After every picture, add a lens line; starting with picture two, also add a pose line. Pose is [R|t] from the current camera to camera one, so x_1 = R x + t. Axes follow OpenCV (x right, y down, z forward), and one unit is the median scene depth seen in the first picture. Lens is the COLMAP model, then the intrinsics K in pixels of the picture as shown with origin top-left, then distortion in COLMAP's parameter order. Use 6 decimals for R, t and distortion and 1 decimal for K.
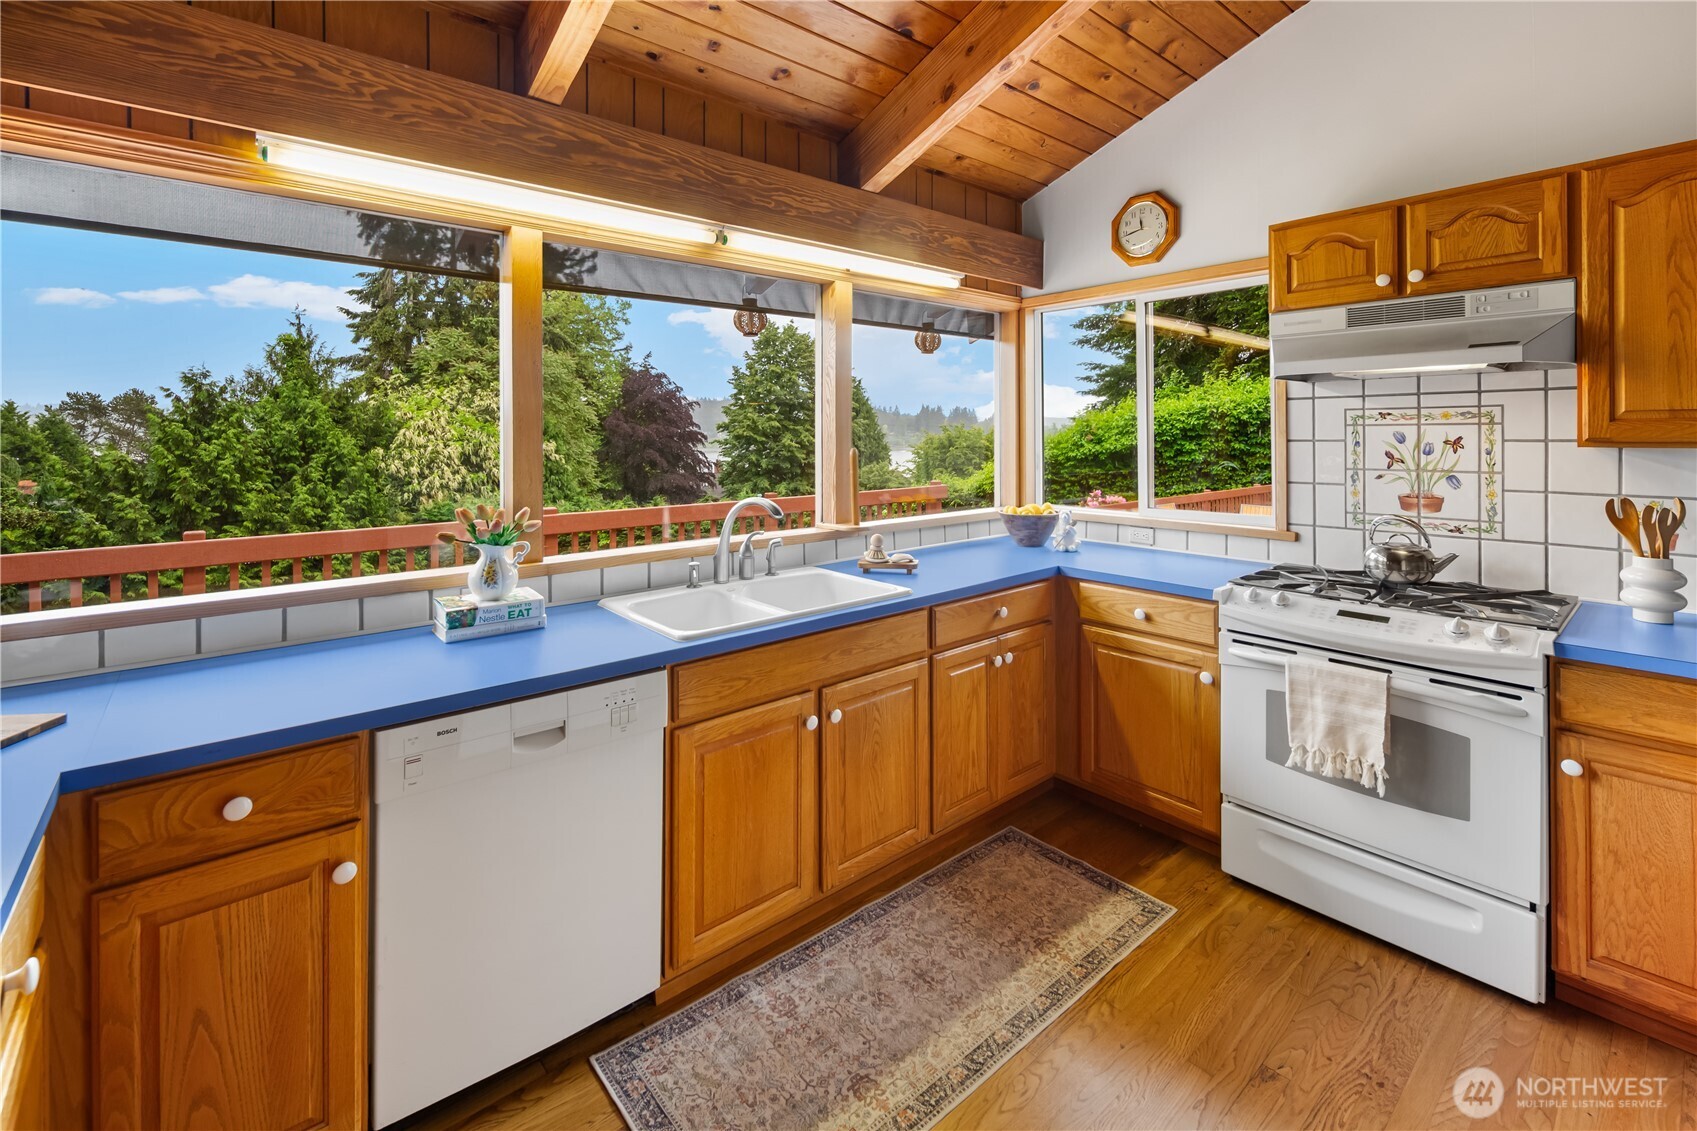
lens RADIAL K [[742.1, 0, 855.2], [0, 742.1, 434.9], [0, 0, 1]] dist [0.003212, -0.000279]
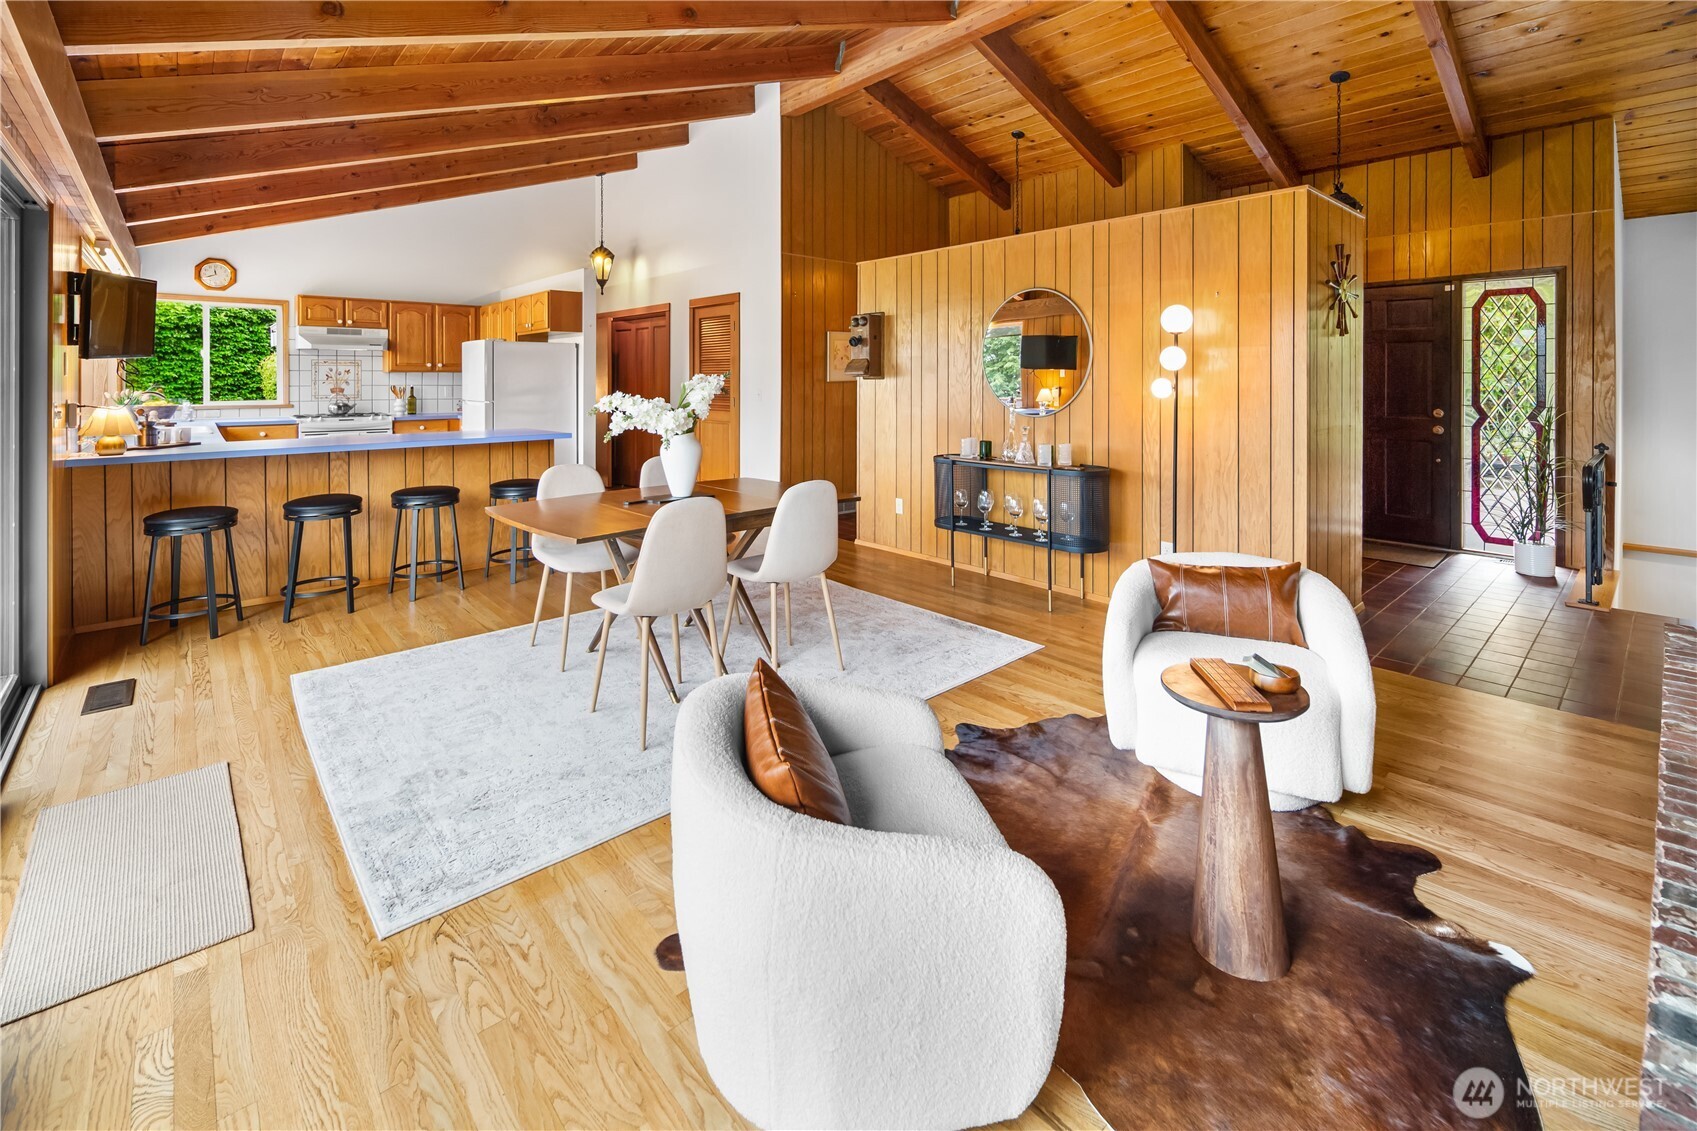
lens RADIAL K [[739.4, 0, 852.8], [0, 739.4, 380.4], [0, 0, 1]] dist [0.001877, 0.000104]
pose [[-0.021909, 0.000913, 0.999760, -1.672562], [-0.001186, 0.999999, -0.000939, 0.034225], [-0.999759, -0.001207, -0.021908, -0.765469]]
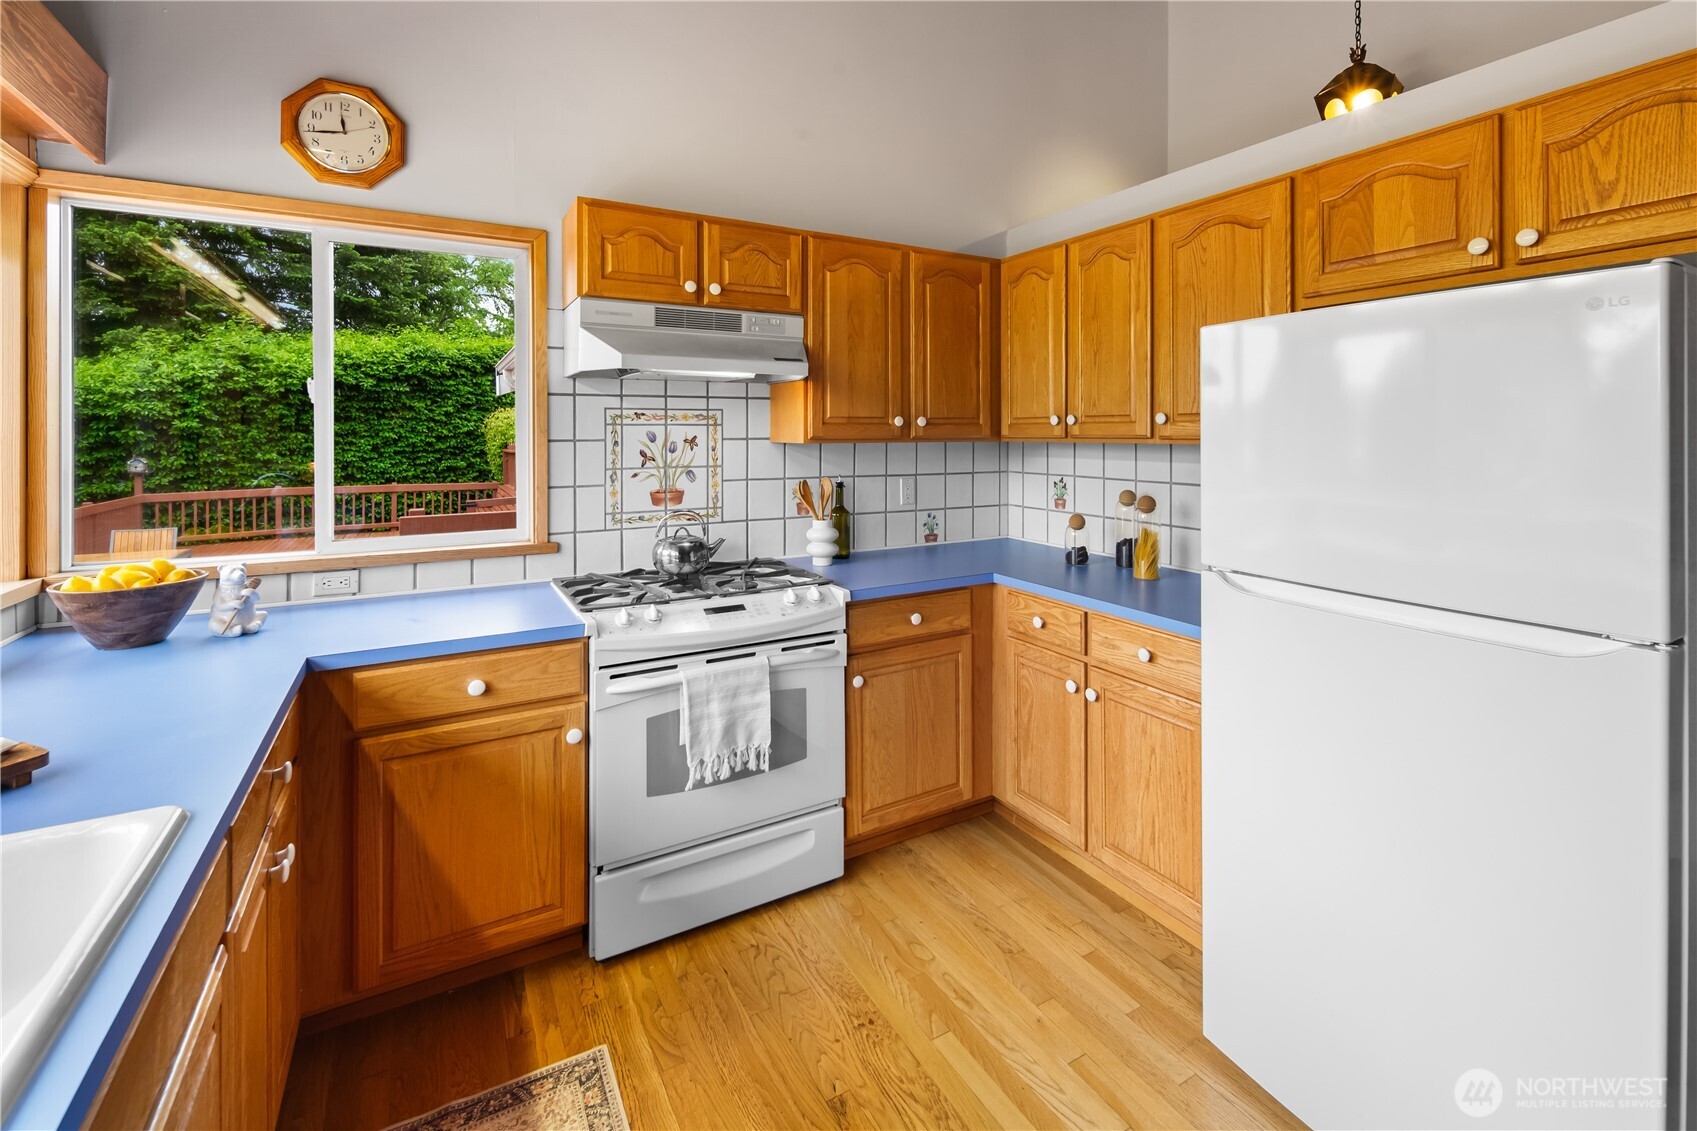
lens RADIAL K [[742.1, 0, 855.2], [0, 742.1, 434.9], [0, 0, 1]] dist [0.003212, -0.000279]
pose [[0.190678, 0.001348, 0.981652, -0.173690], [0.001183, 0.999998, -0.001603, 0.001928], [-0.981652, 0.001467, 0.190676, 0.367336]]
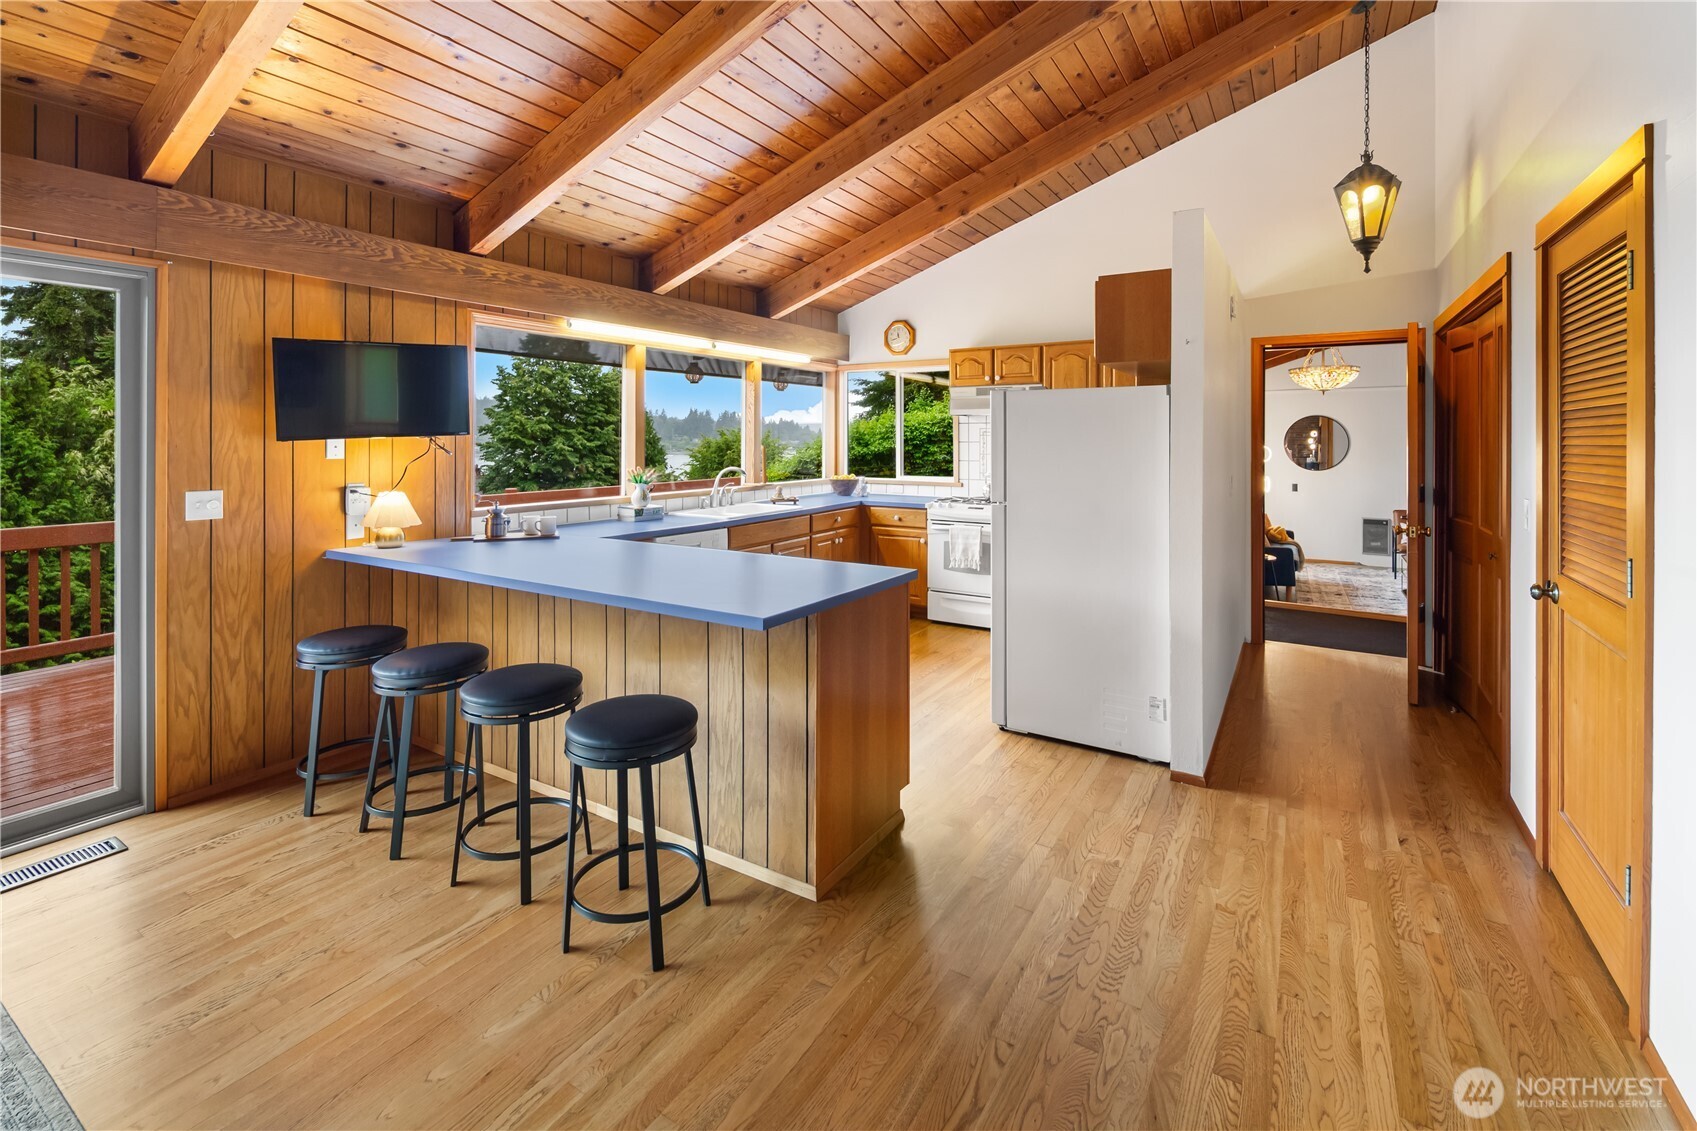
lens RADIAL K [[742.1, 0, 855.2], [0, 742.1, 434.9], [0, 0, 1]] dist [0.003212, -0.000279]
pose [[0.952363, 0.006175, 0.304904, -0.309146], [-0.004416, 0.999969, -0.006456, 0.001929], [-0.304935, 0.004802, 0.952361, -0.806813]]
